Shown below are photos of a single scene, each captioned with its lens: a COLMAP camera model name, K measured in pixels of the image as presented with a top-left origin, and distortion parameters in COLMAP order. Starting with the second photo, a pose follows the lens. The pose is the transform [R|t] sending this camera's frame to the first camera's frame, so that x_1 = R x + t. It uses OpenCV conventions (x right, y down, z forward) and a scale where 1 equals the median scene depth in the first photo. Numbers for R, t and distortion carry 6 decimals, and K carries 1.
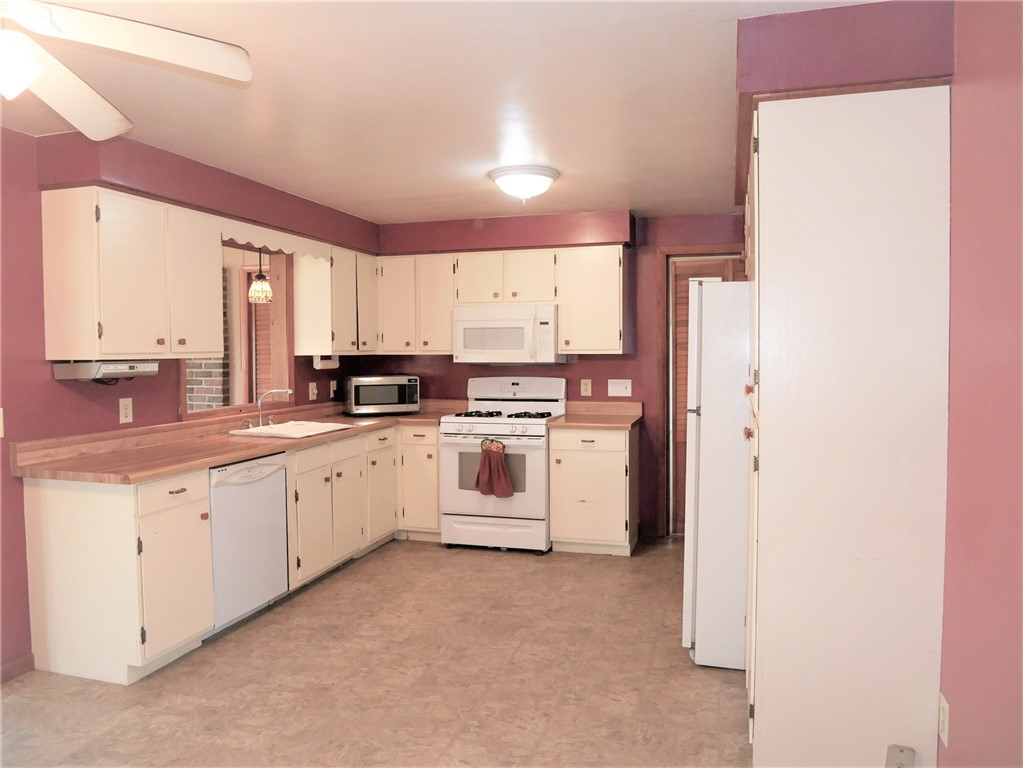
lens RADIAL K [[733.4, 0, 515.3], [0, 733.4, 380.7], [0, 0, 1]] dist [-0.054815, 0.012944]
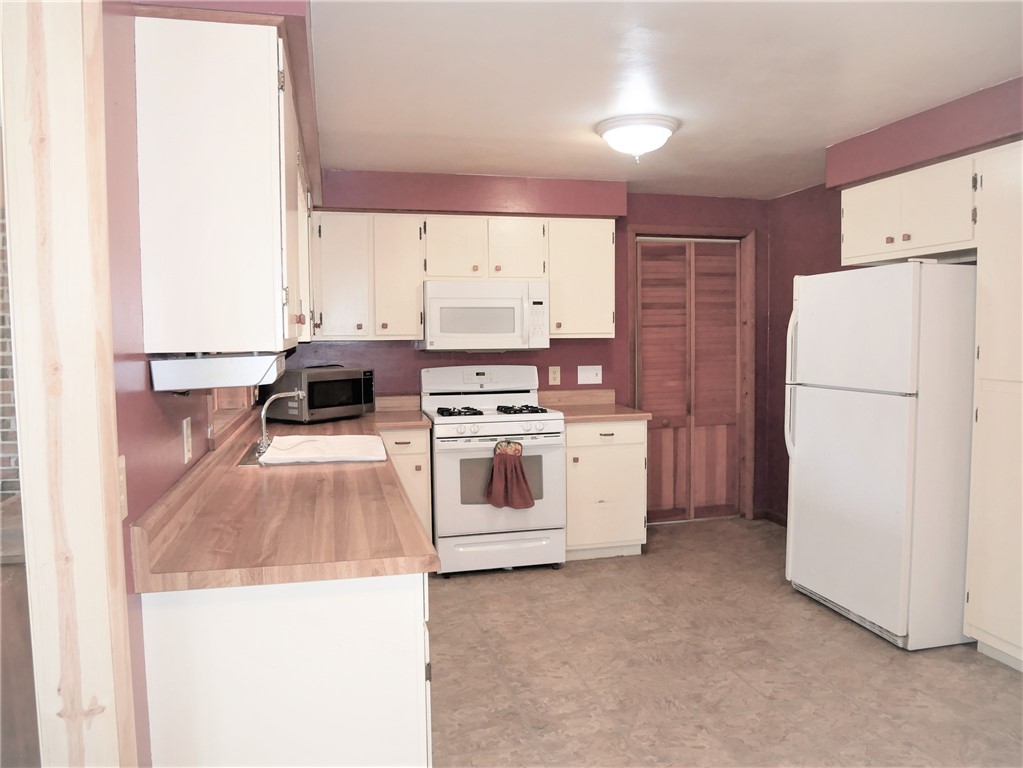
lens RADIAL K [[733.4, 0, 509.1], [0, 733.4, 380.8], [0, 0, 1]] dist [-0.054815, 0.012944]
pose [[0.862635, -0.034673, 0.504637, -0.450403], [0.024532, 0.999342, 0.026727, -0.010798], [-0.505231, -0.010676, 0.862918, 0.278368]]
